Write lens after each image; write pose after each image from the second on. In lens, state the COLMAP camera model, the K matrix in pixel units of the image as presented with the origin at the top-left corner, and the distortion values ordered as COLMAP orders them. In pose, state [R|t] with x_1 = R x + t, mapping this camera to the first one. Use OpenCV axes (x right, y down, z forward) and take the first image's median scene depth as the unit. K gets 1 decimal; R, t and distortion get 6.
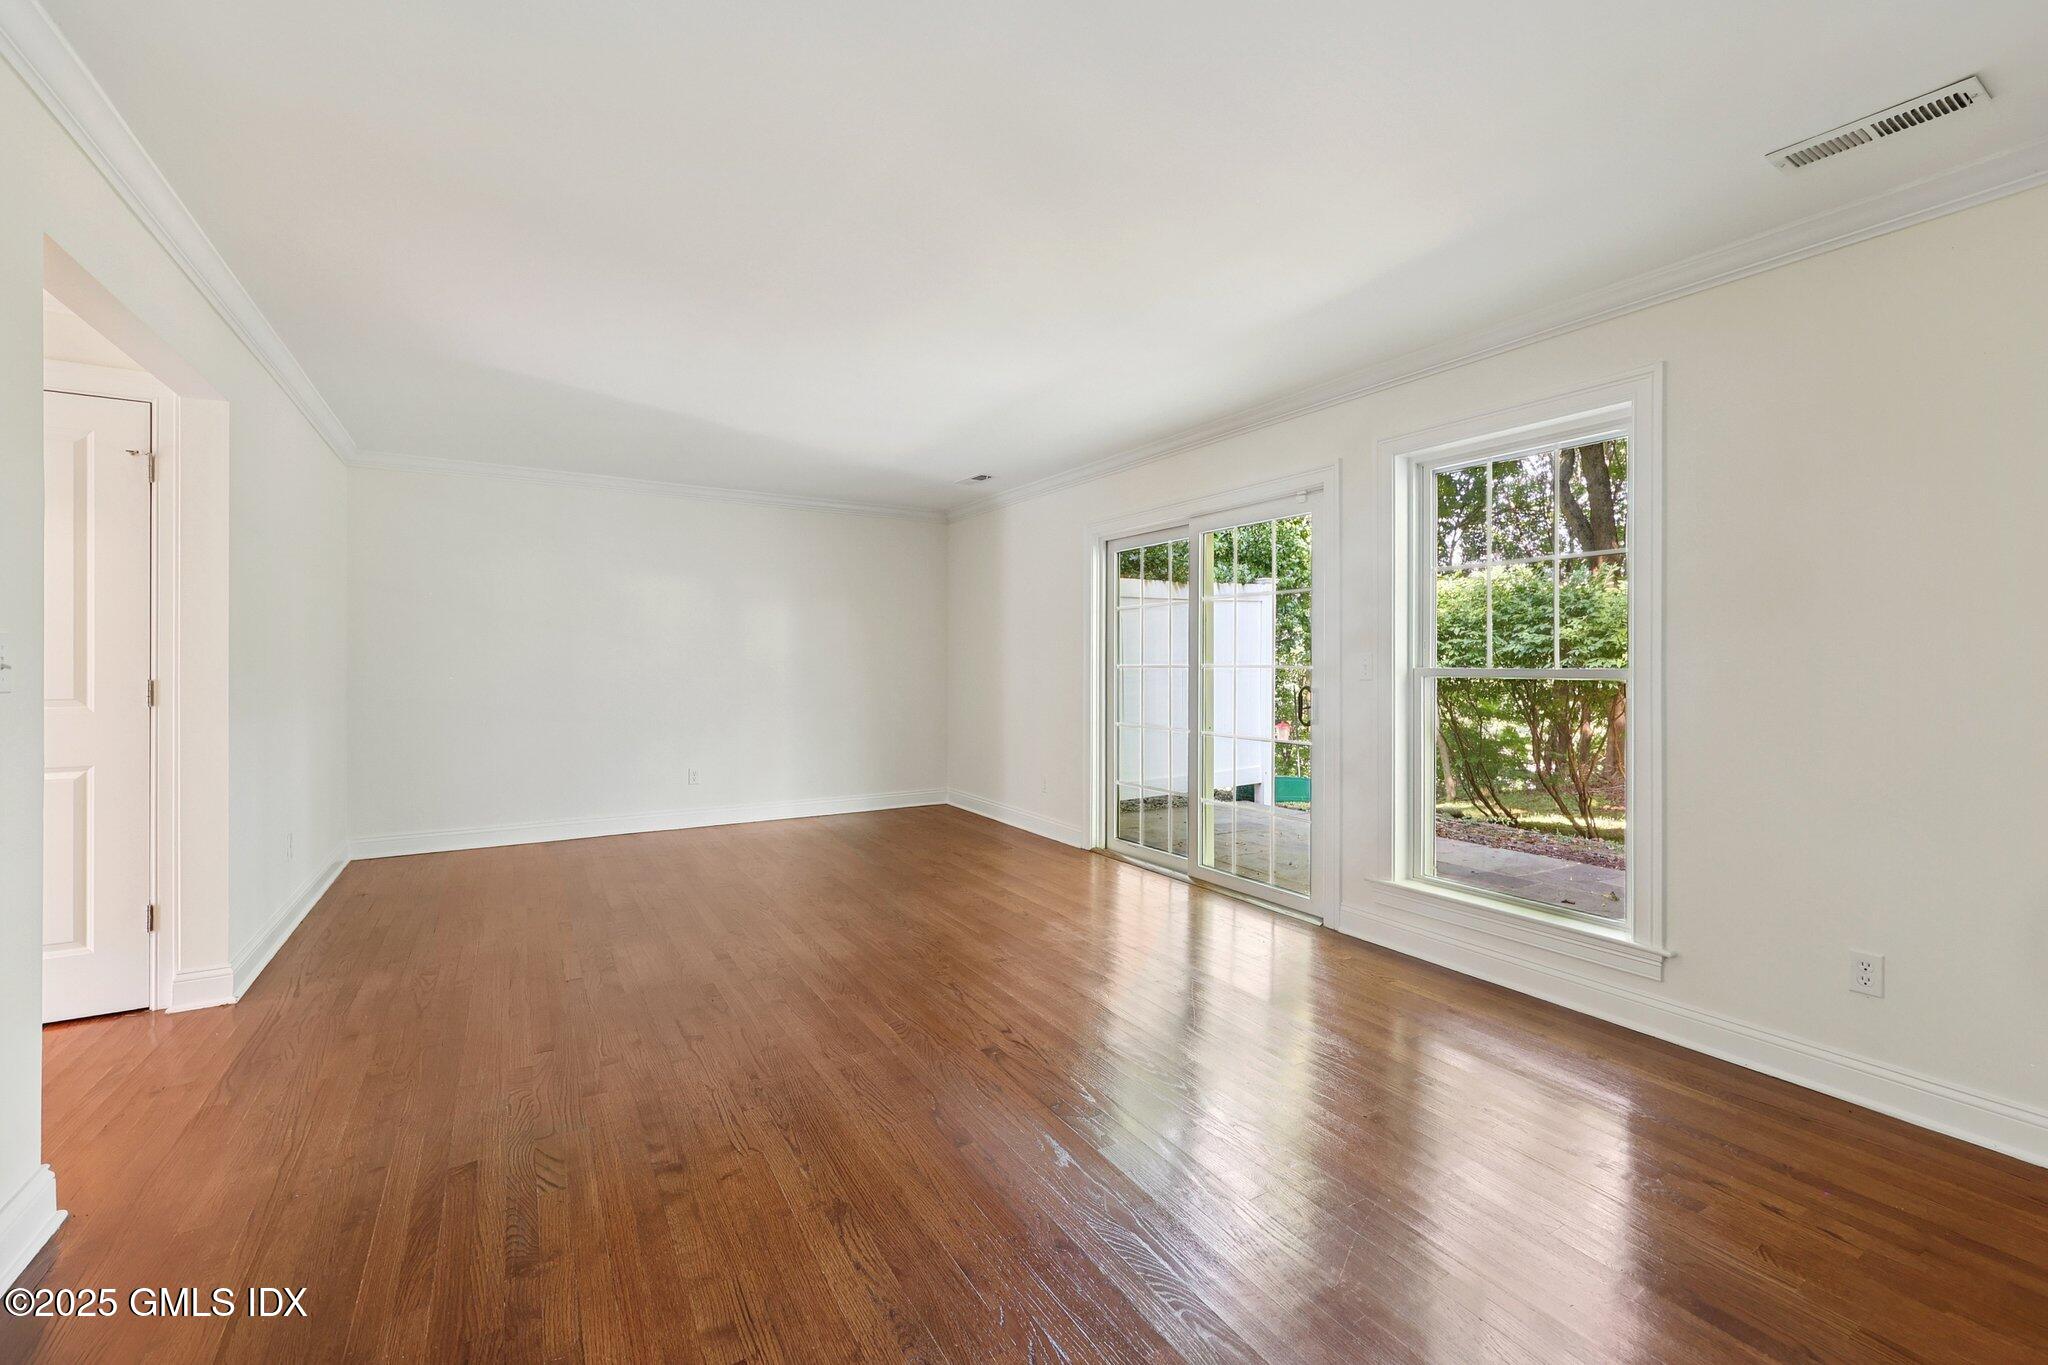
lens RADIAL K [[844.0, 0, 1024.0], [0, 844.0, 660.3], [0, 0, 1]] dist [0.000083, -0.000092]
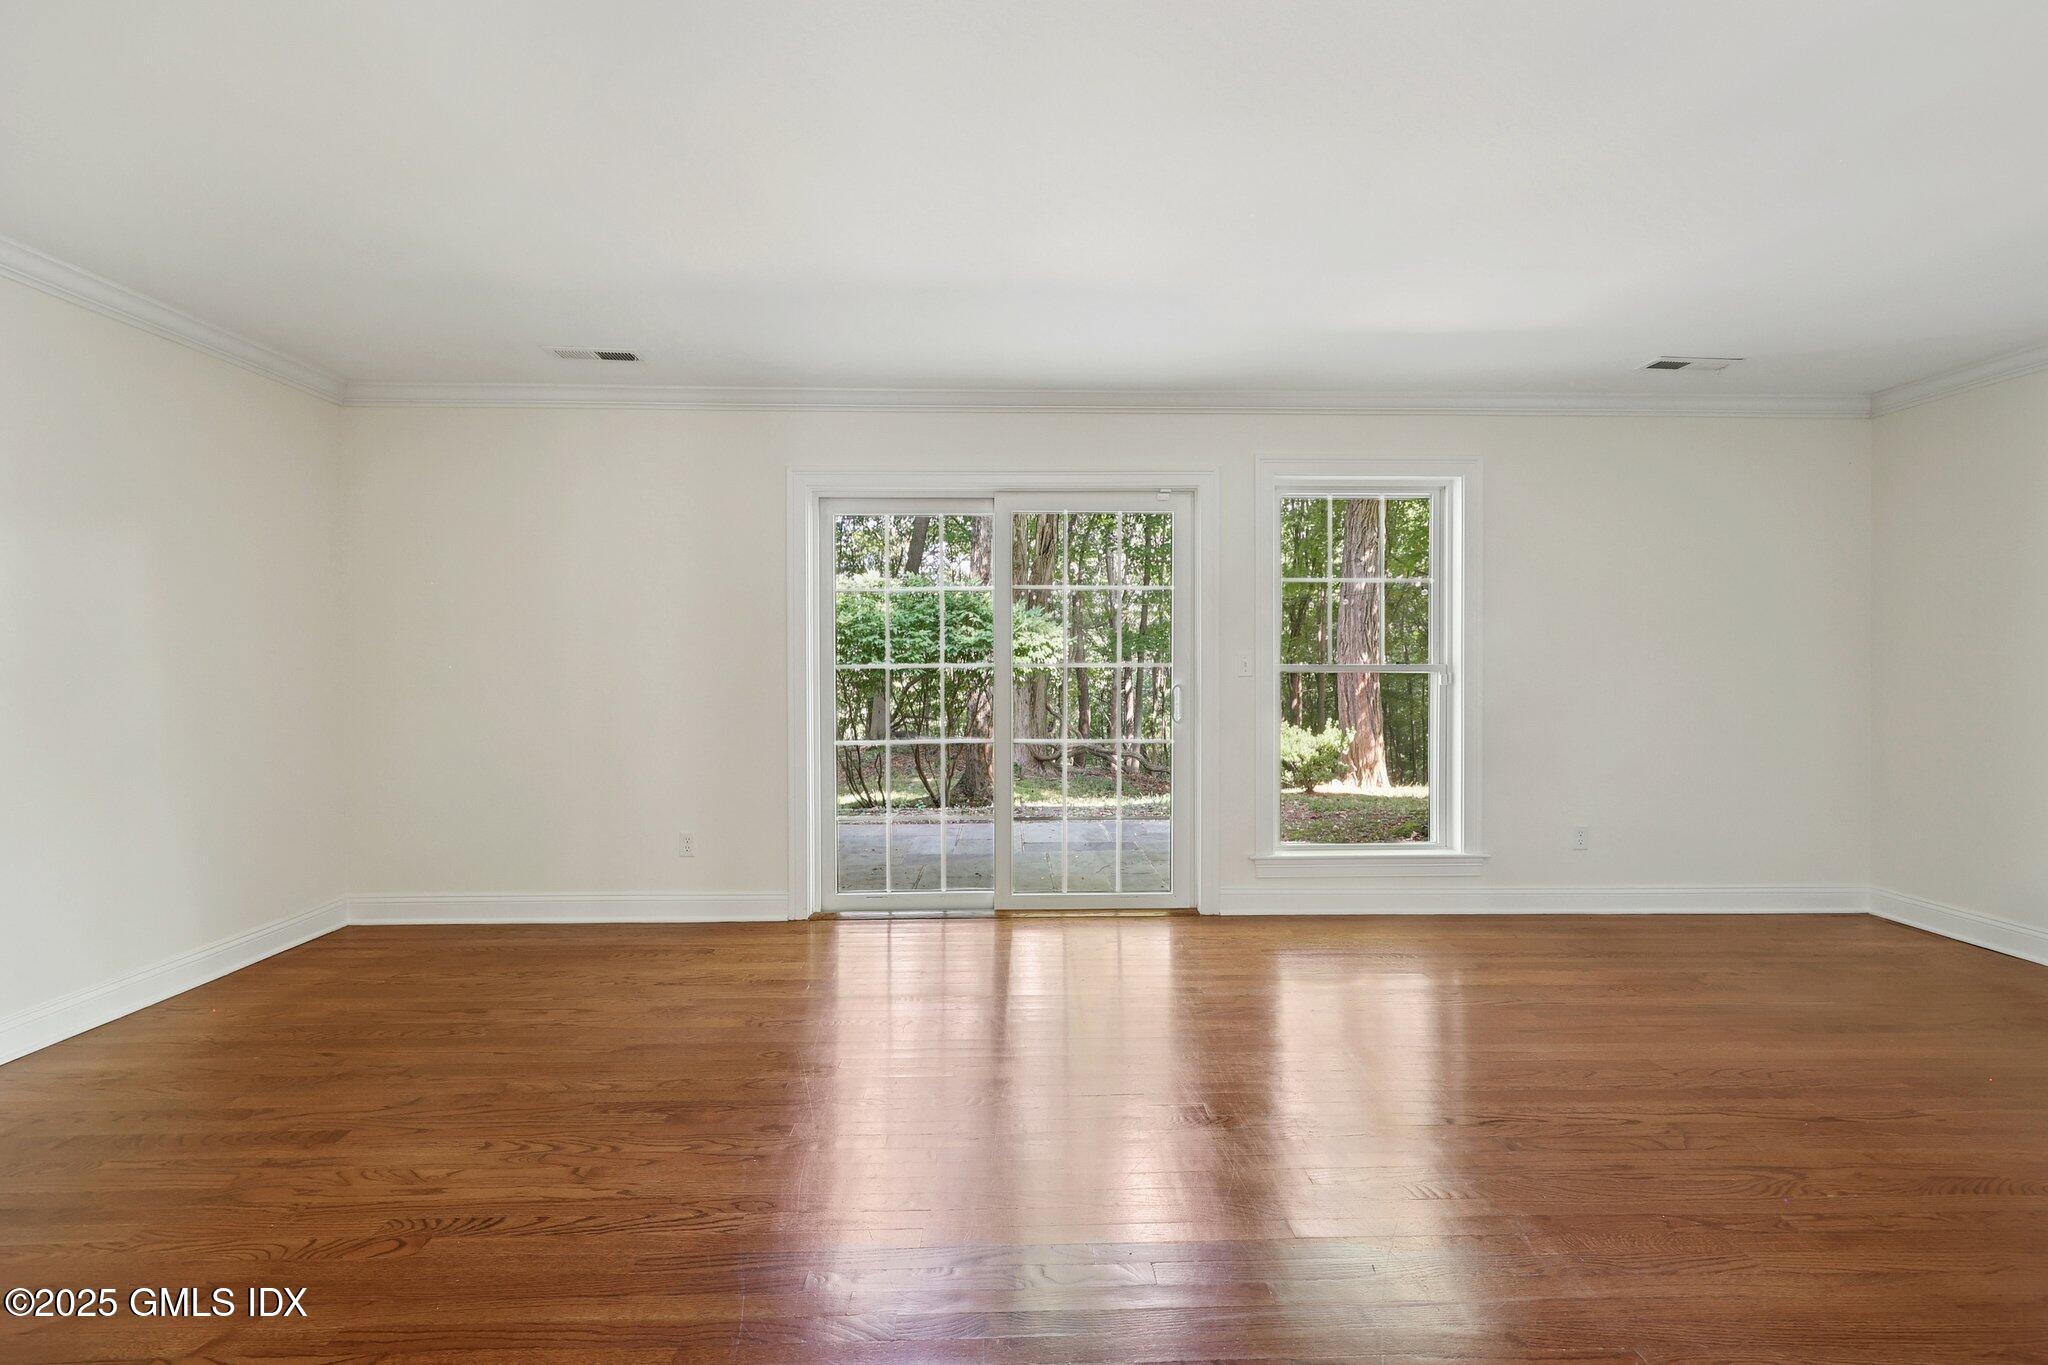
lens RADIAL K [[844.0, 0, 1024.0], [0, 844.0, 660.3], [0, 0, 1]] dist [0.000083, -0.000092]
pose [[0.498192, -0.006267, 0.867044, -0.531061], [-0.000406, 0.999972, 0.007461, -0.004337], [-0.867066, -0.004069, 0.498176, 0.550191]]
